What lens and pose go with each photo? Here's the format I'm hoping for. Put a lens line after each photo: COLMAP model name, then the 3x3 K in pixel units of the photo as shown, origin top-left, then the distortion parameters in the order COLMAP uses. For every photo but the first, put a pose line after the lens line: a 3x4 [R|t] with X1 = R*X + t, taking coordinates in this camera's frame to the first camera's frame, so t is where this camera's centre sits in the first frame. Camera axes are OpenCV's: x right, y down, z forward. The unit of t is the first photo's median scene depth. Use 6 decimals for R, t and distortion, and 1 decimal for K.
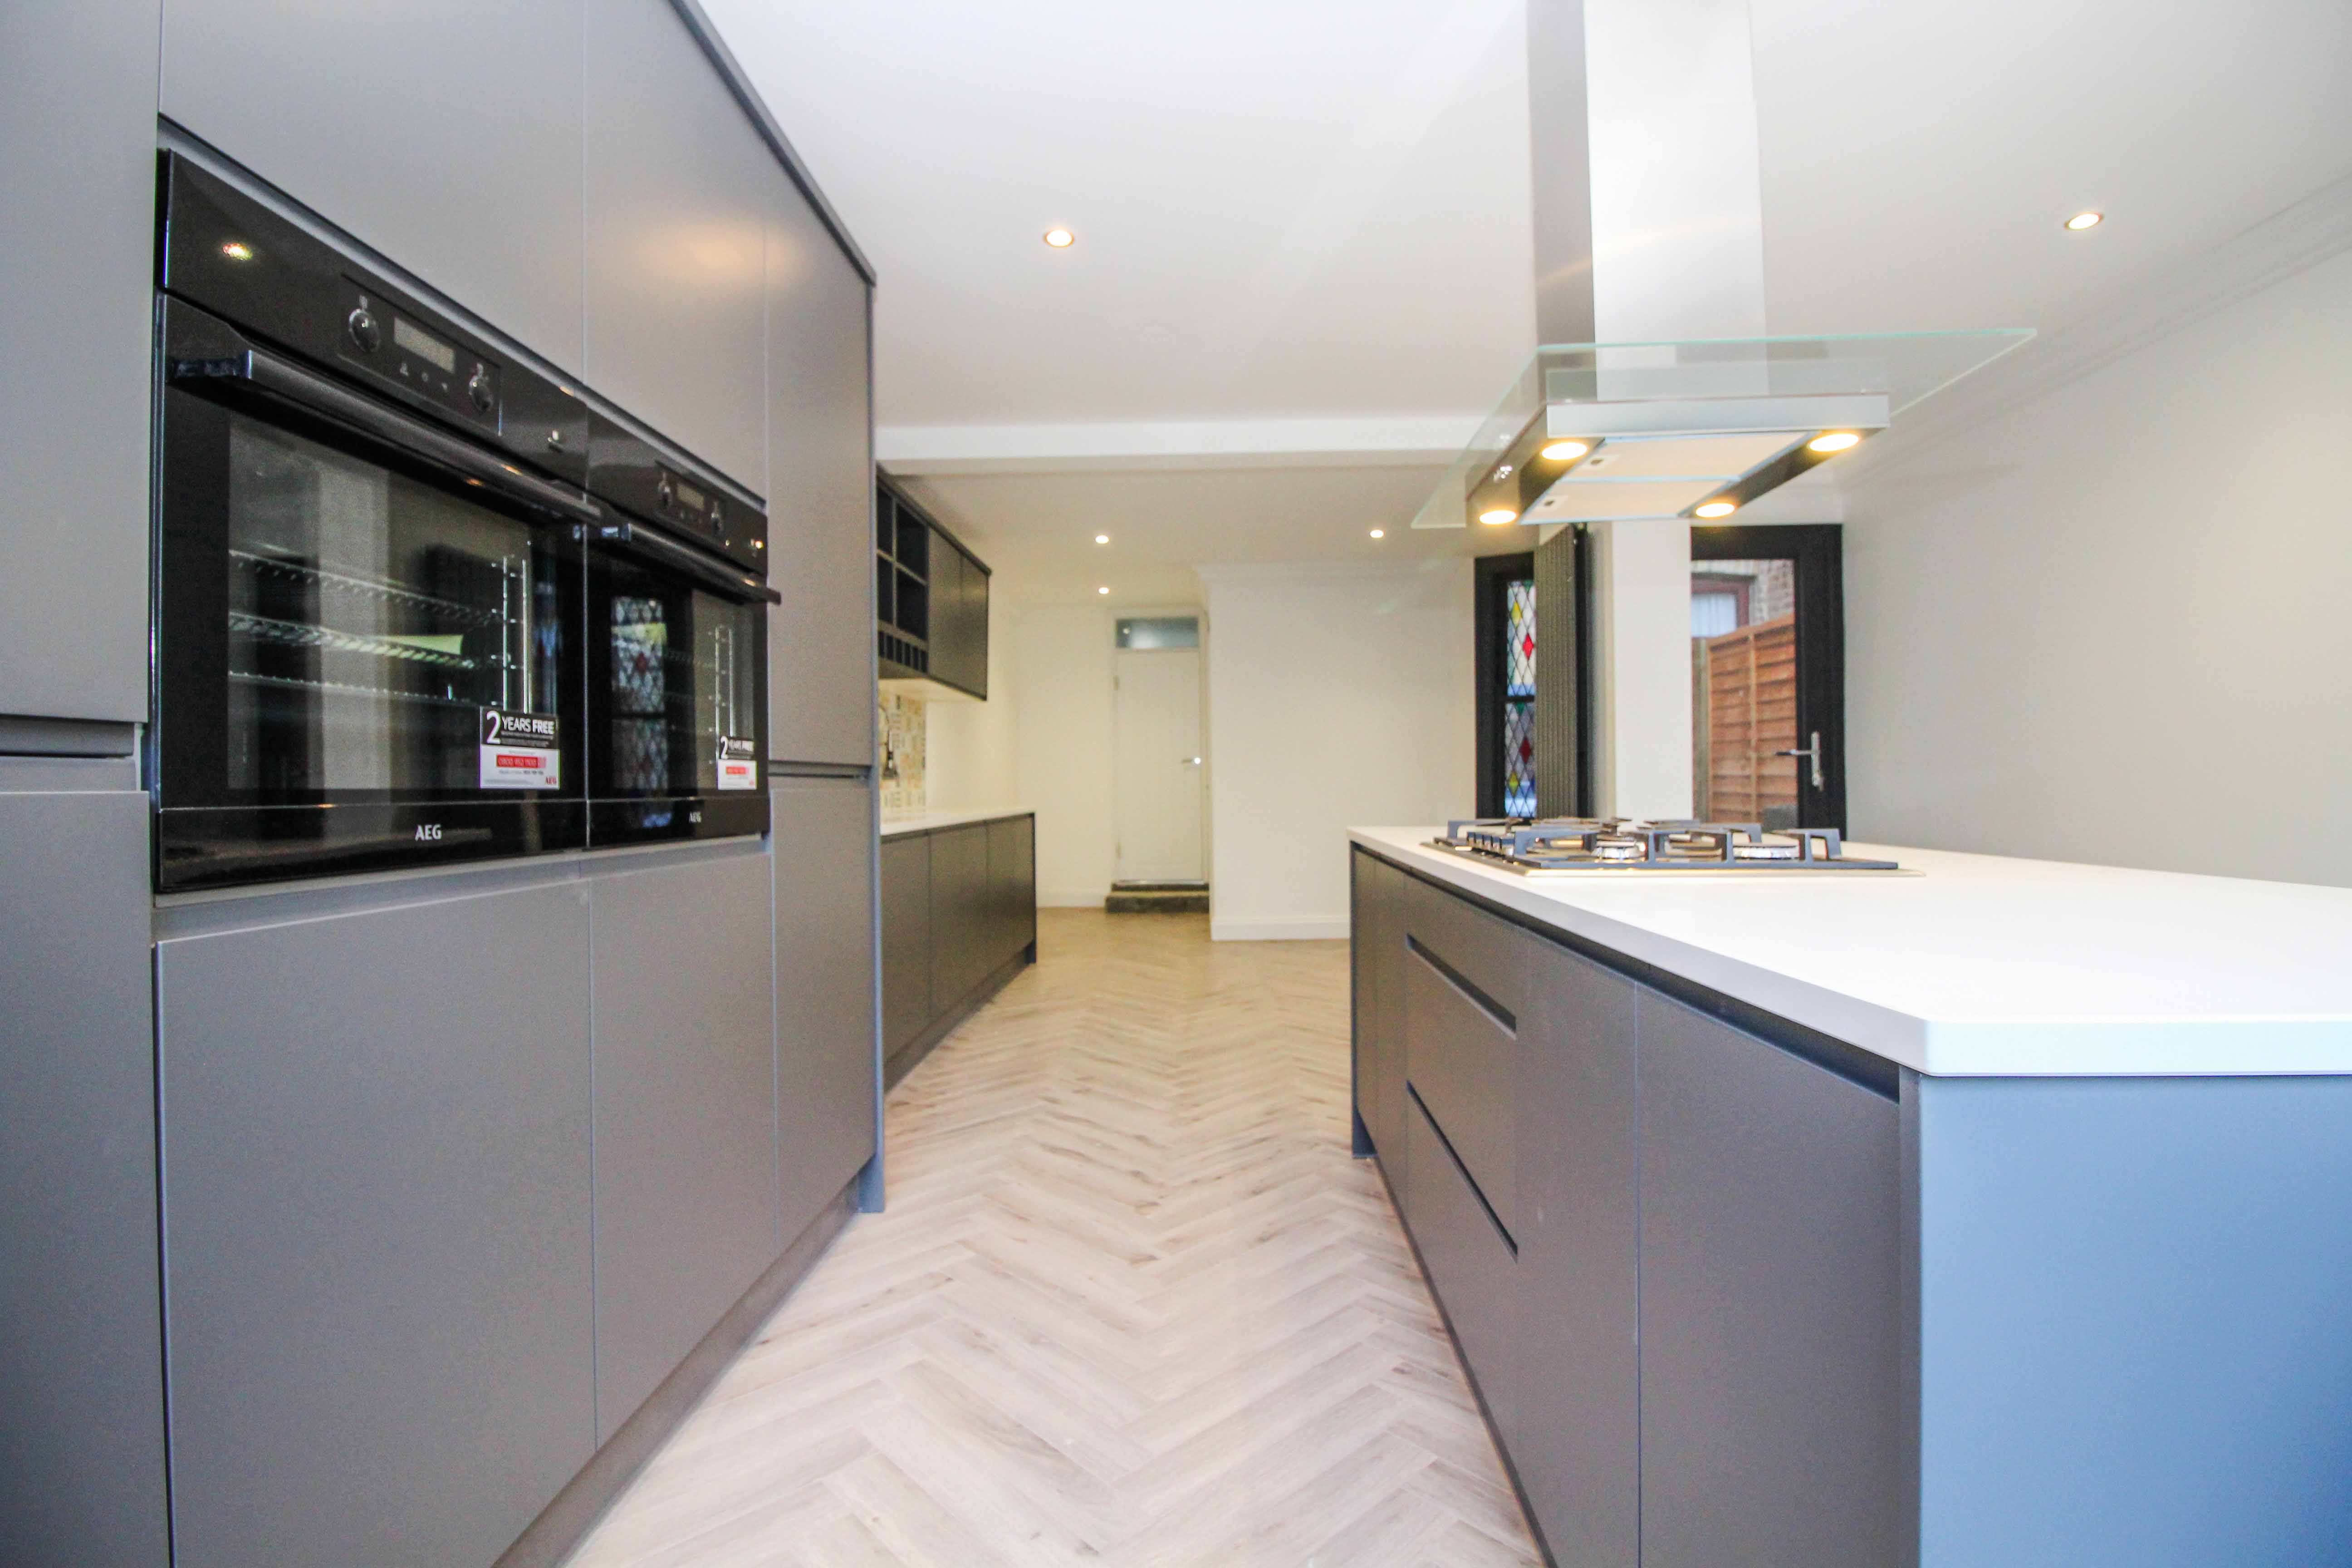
lens RADIAL K [[1081.6, 0, 1183.4], [0, 1081.6, 776.8], [0, 0, 1]] dist [-0.007914, -0.001268]
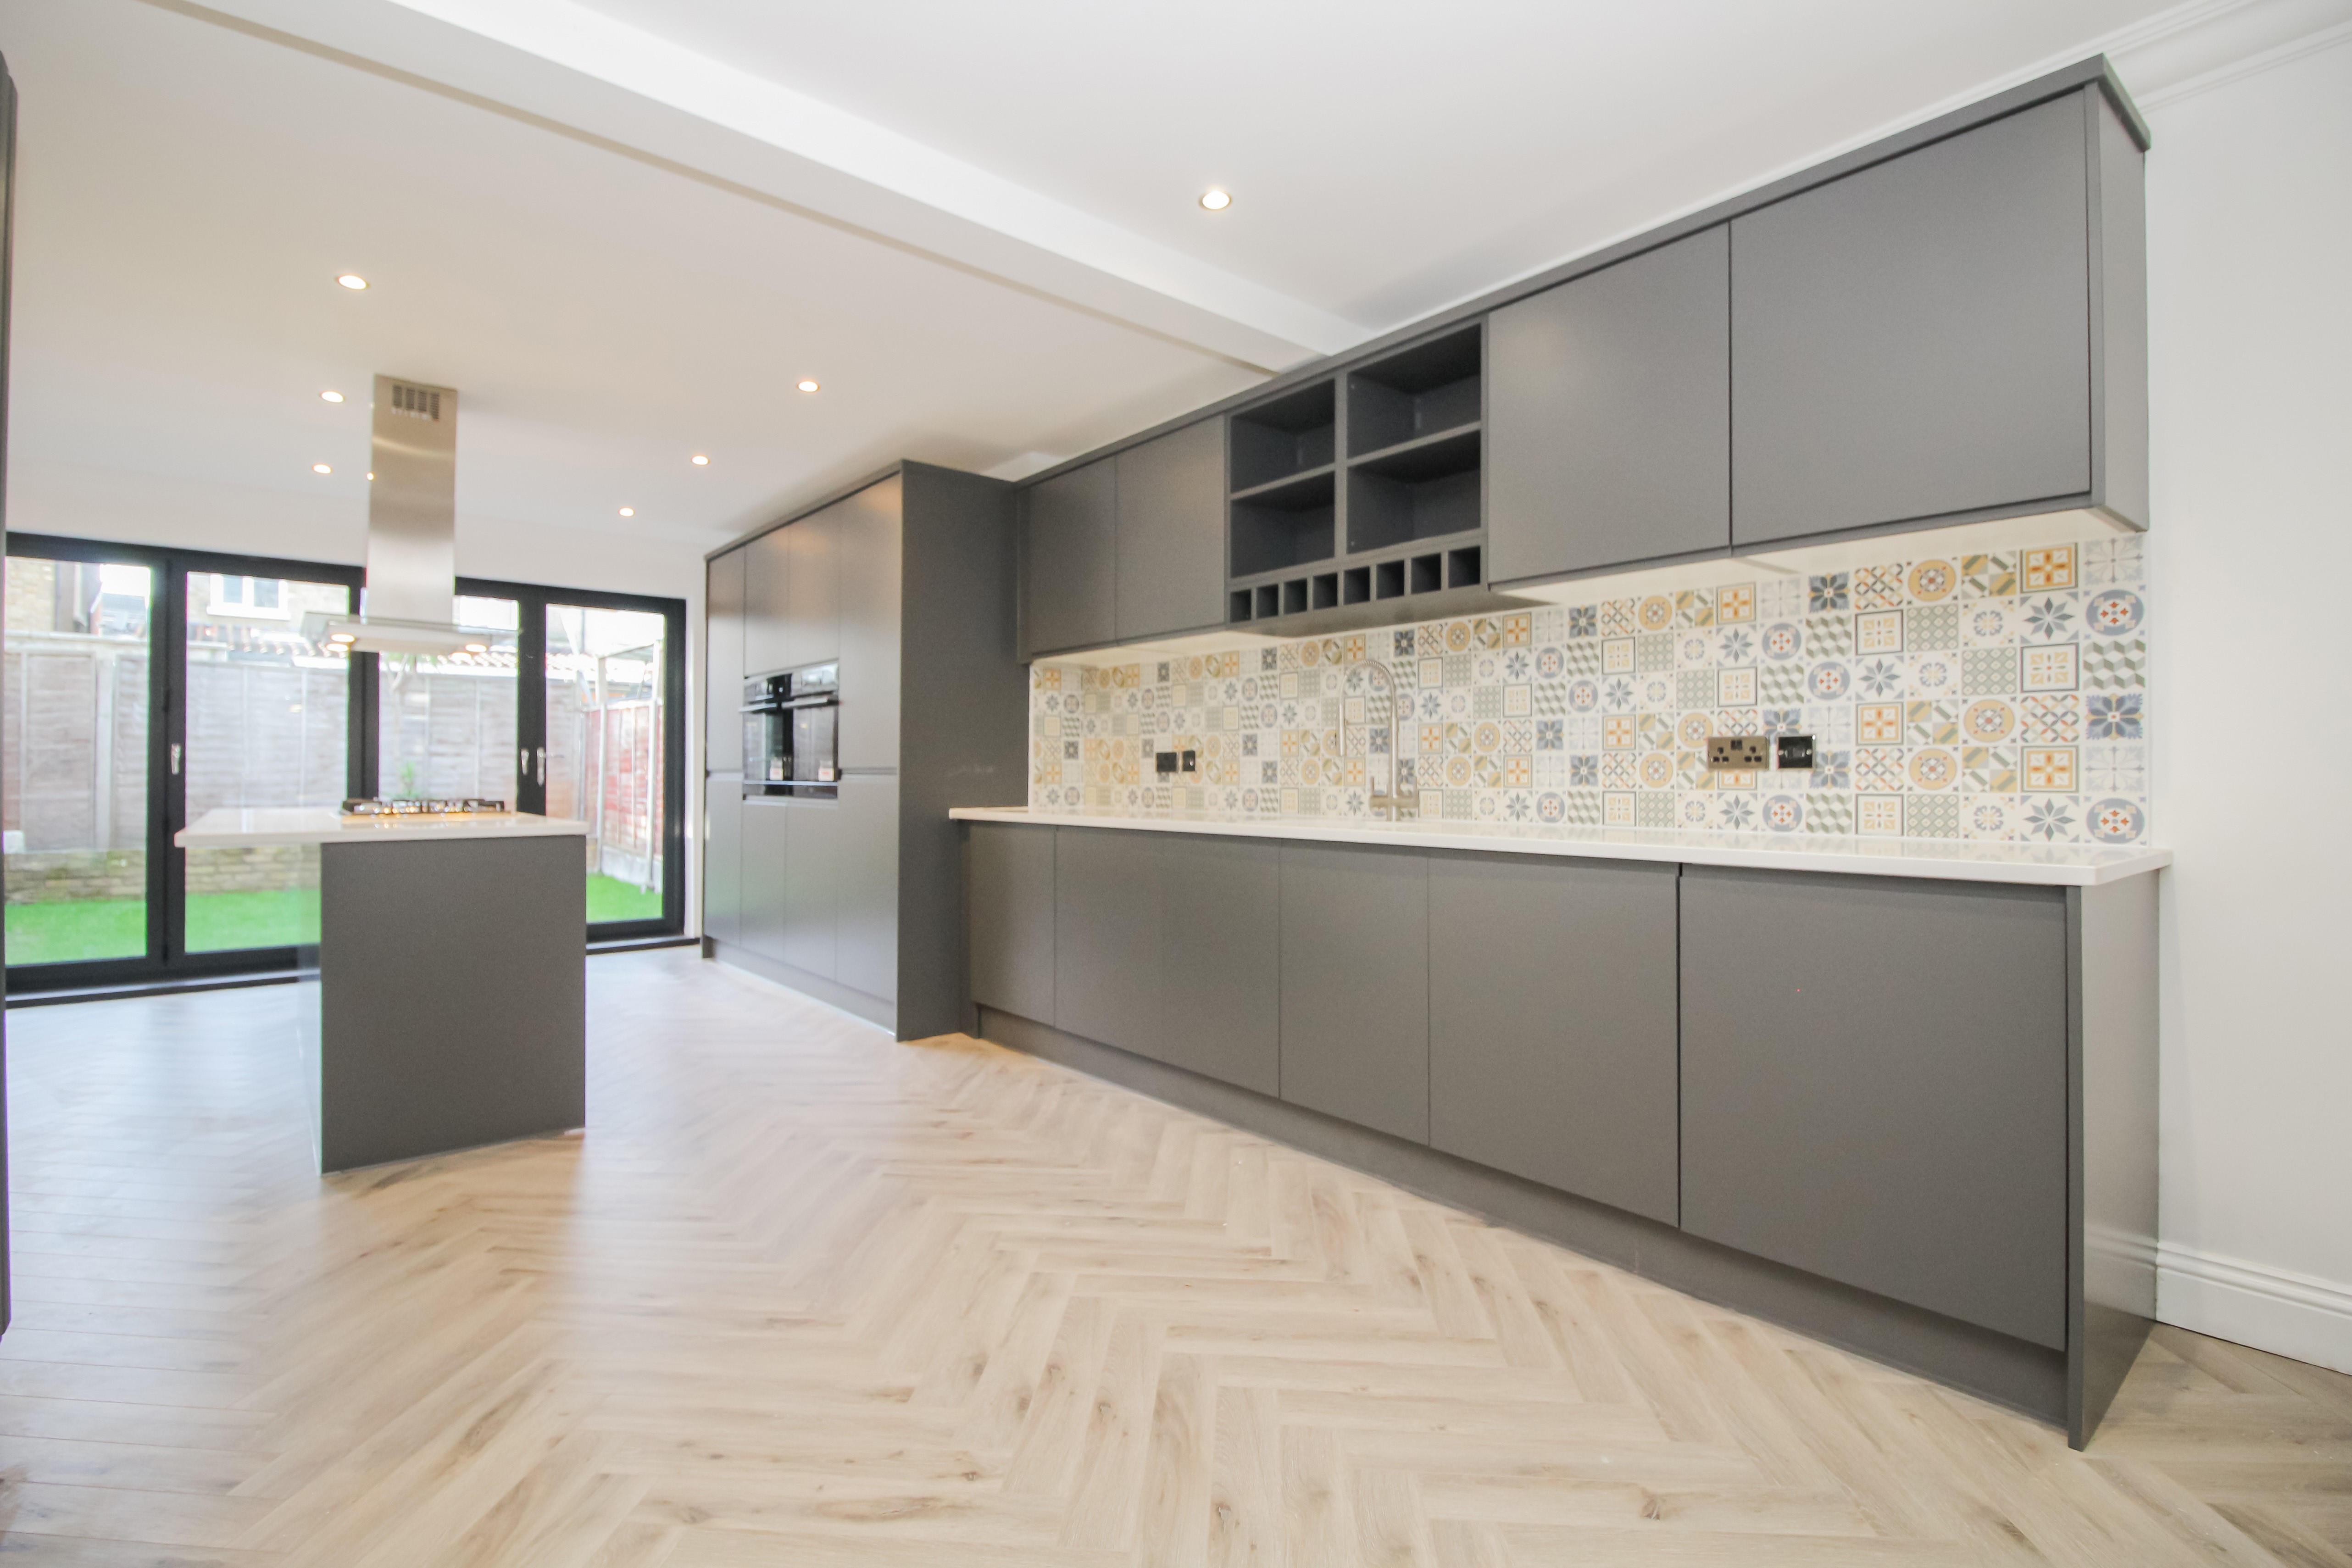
lens RADIAL K [[1081.6, 0, 1171.7], [0, 1081.6, 766.4], [0, 0, 1]] dist [-0.007914, -0.001268]
pose [[-0.756023, 0.010683, -0.654458, 0.271401], [0.016171, 0.999866, -0.002359, -0.002186], [0.654345, -0.012366, -0.756095, 1.427438]]
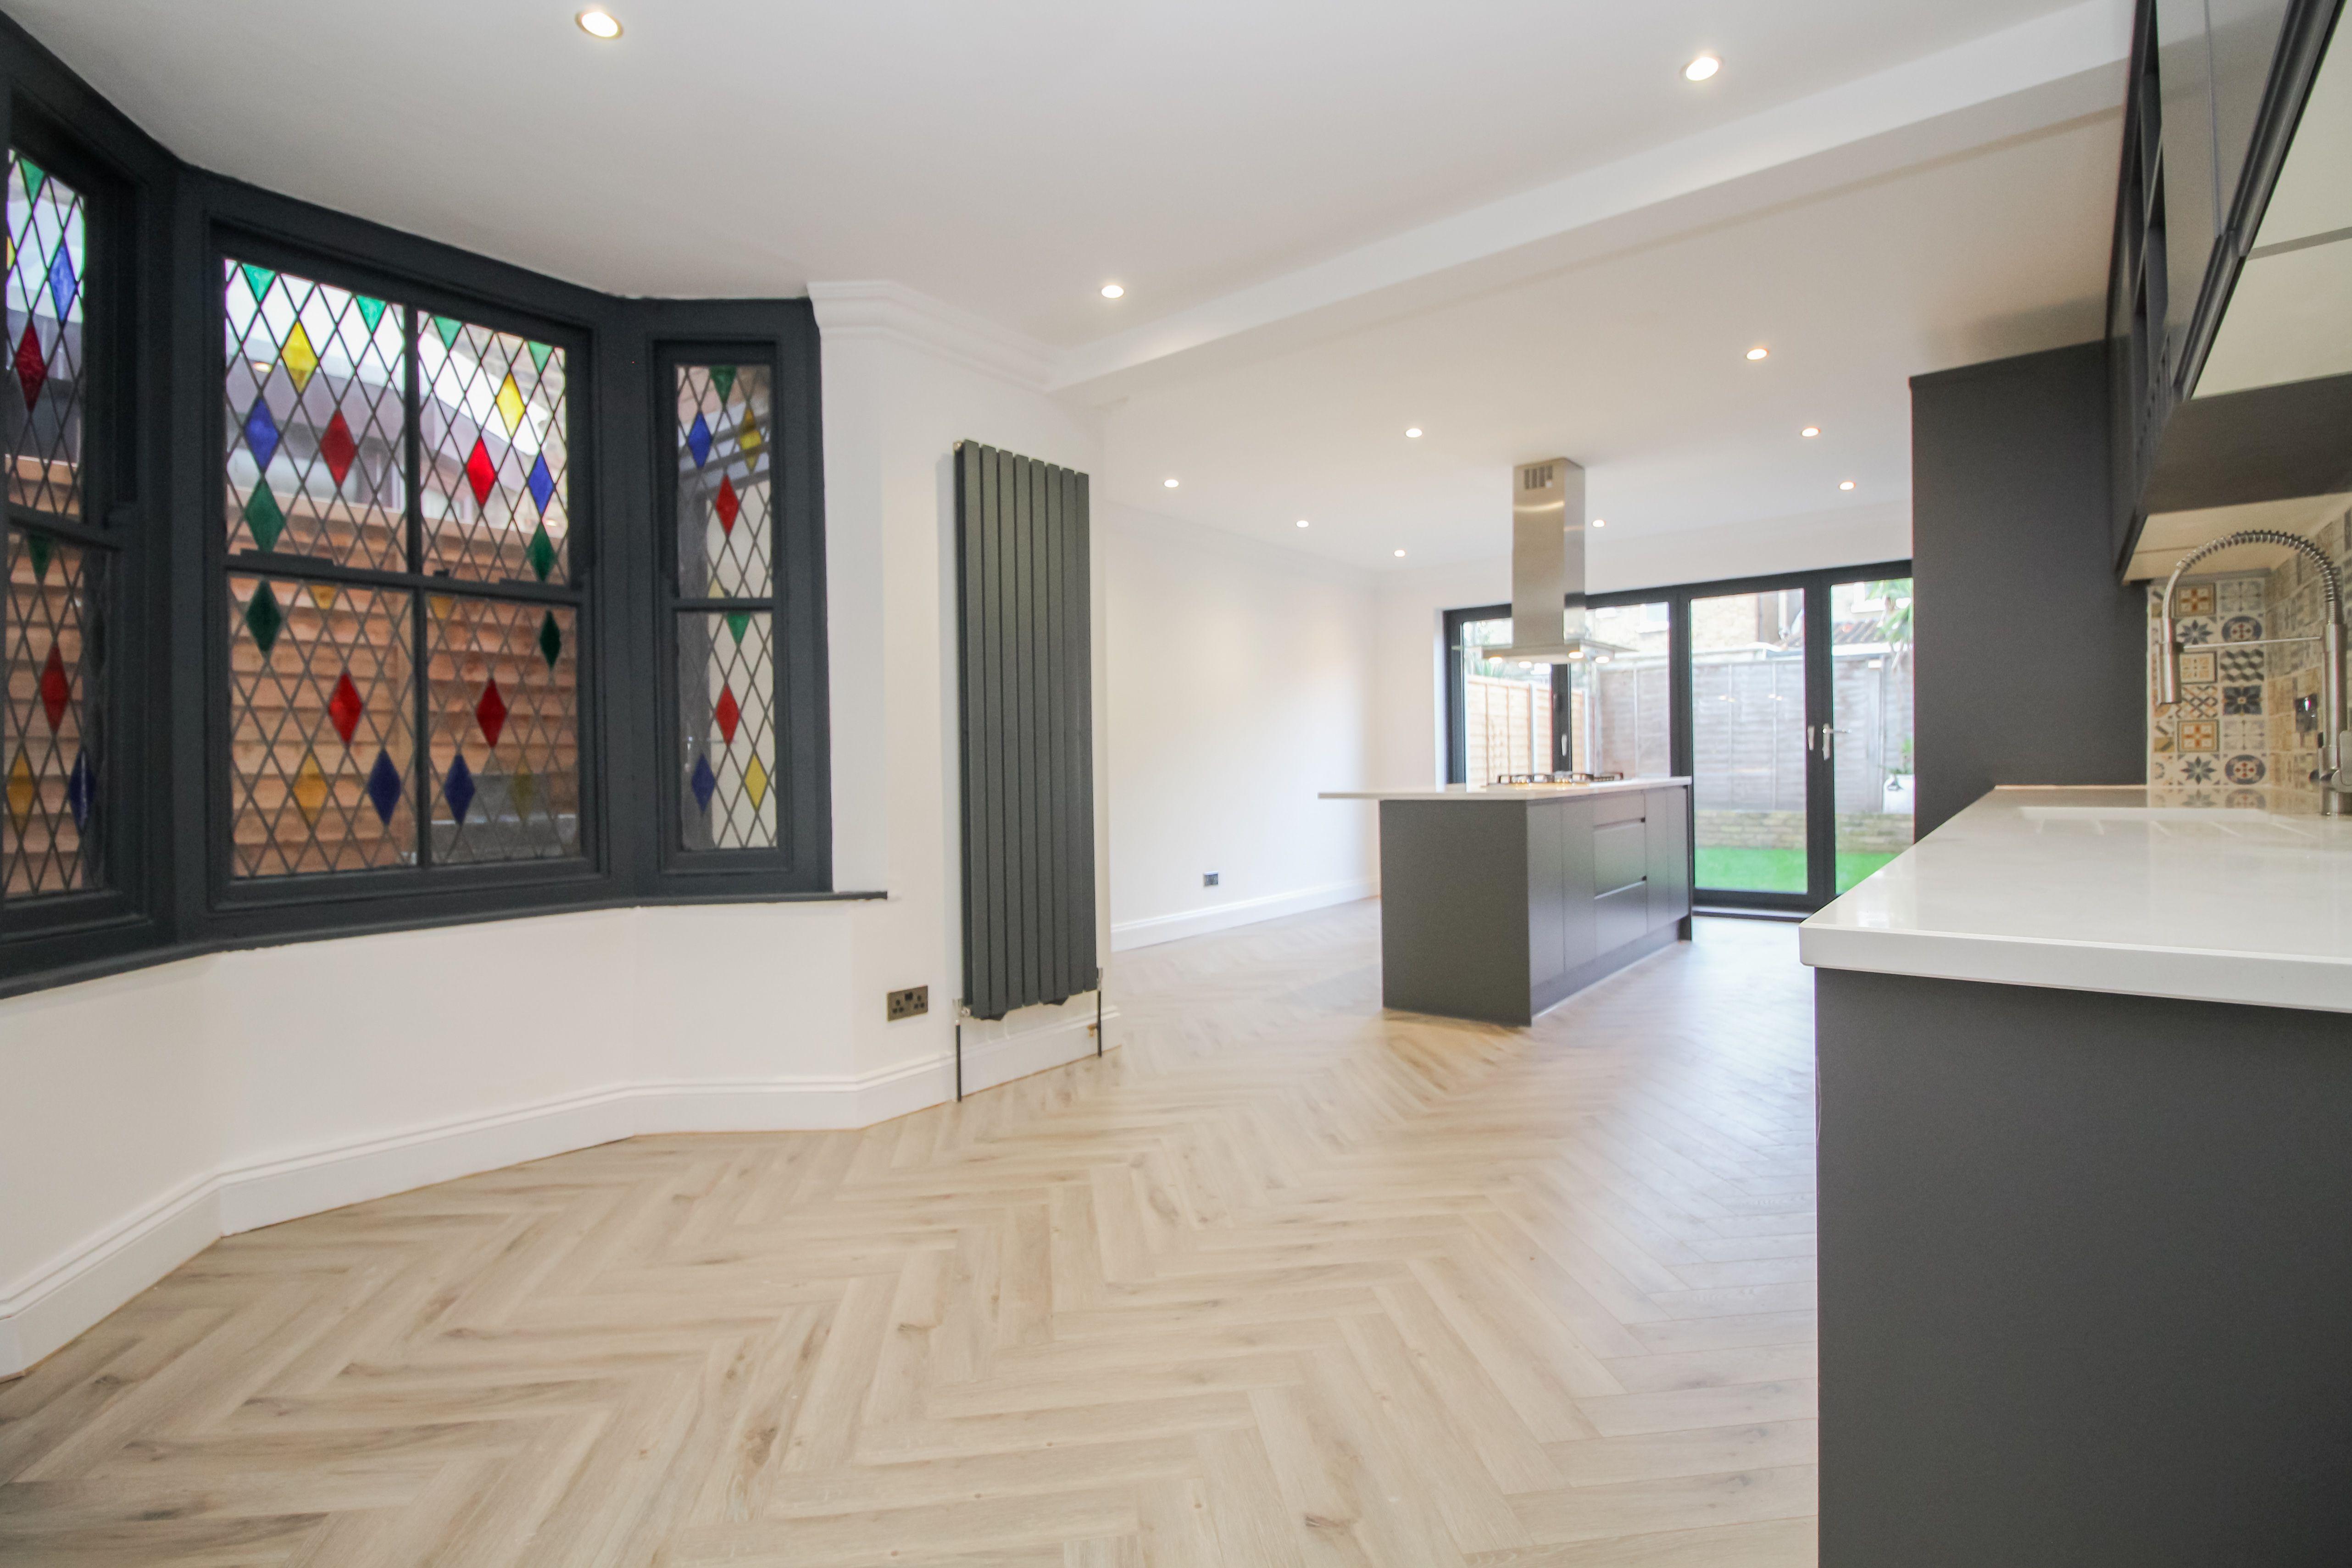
lens RADIAL K [[1081.6, 0, 1167.6], [0, 1081.6, 770.3], [0, 0, 1]] dist [-0.007914, -0.001268]
pose [[-0.792422, 0.029275, 0.609270, -0.135512], [0.028361, 0.999536, -0.011141, 0.008991], [-0.609314, 0.008451, -0.792884, 1.525637]]
